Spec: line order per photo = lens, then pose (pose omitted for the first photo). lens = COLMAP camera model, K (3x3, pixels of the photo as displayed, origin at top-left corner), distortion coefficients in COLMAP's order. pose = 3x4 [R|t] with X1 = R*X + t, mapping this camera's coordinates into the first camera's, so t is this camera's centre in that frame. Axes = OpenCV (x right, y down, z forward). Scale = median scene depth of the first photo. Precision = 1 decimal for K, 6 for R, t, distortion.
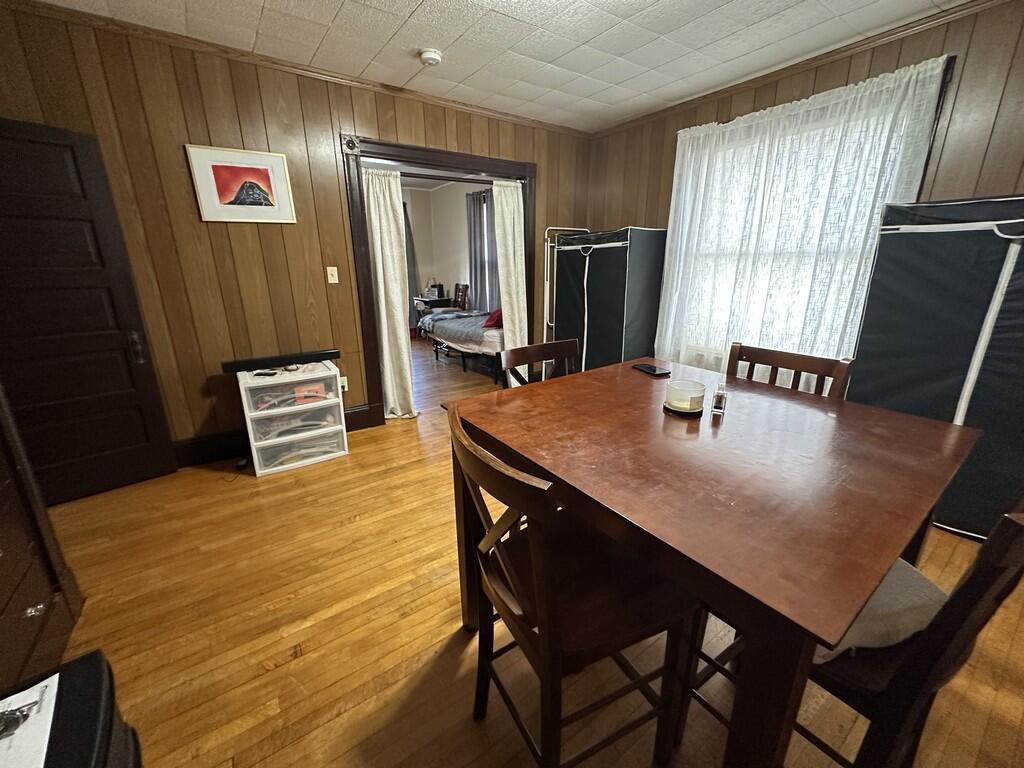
lens RADIAL K [[409.7, 0, 509.6], [0, 409.7, 382.8], [0, 0, 1]] dist [-0.000137, 0.000227]
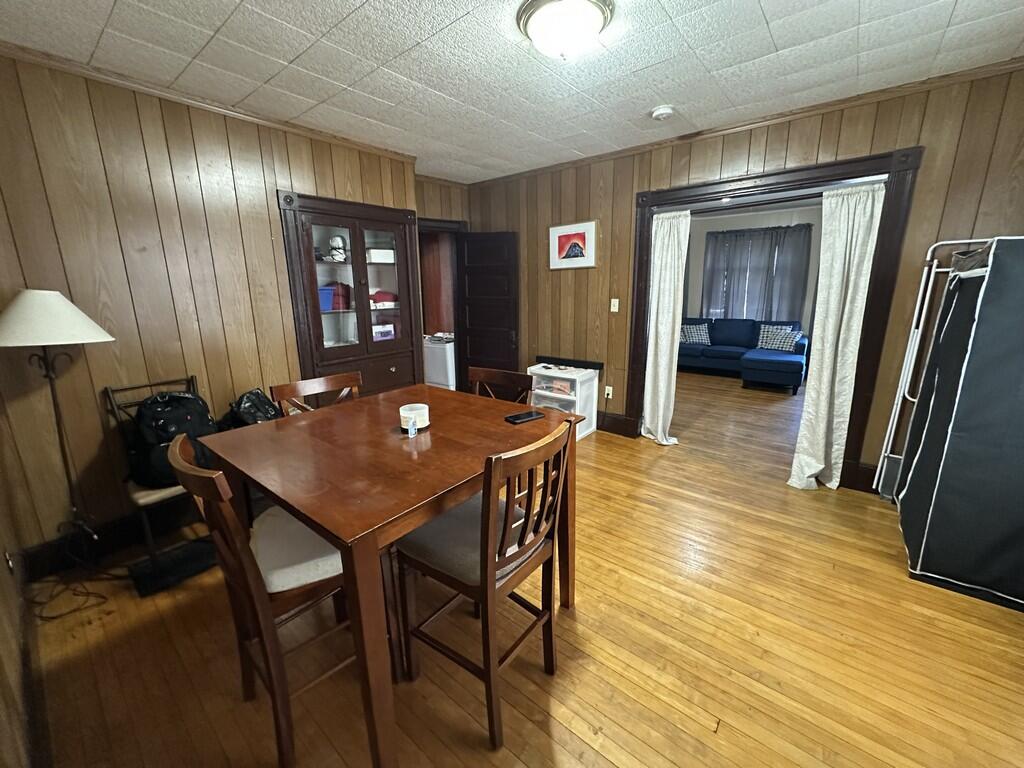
lens RADIAL K [[409.7, 0, 509.9], [0, 409.7, 382.0], [0, 0, 1]] dist [-0.000137, 0.000227]
pose [[0.268390, 0.219844, -0.937889, 0.780213], [-0.264062, 0.953107, 0.147846, -0.153380], [0.926411, 0.207981, 0.313857, 0.392517]]
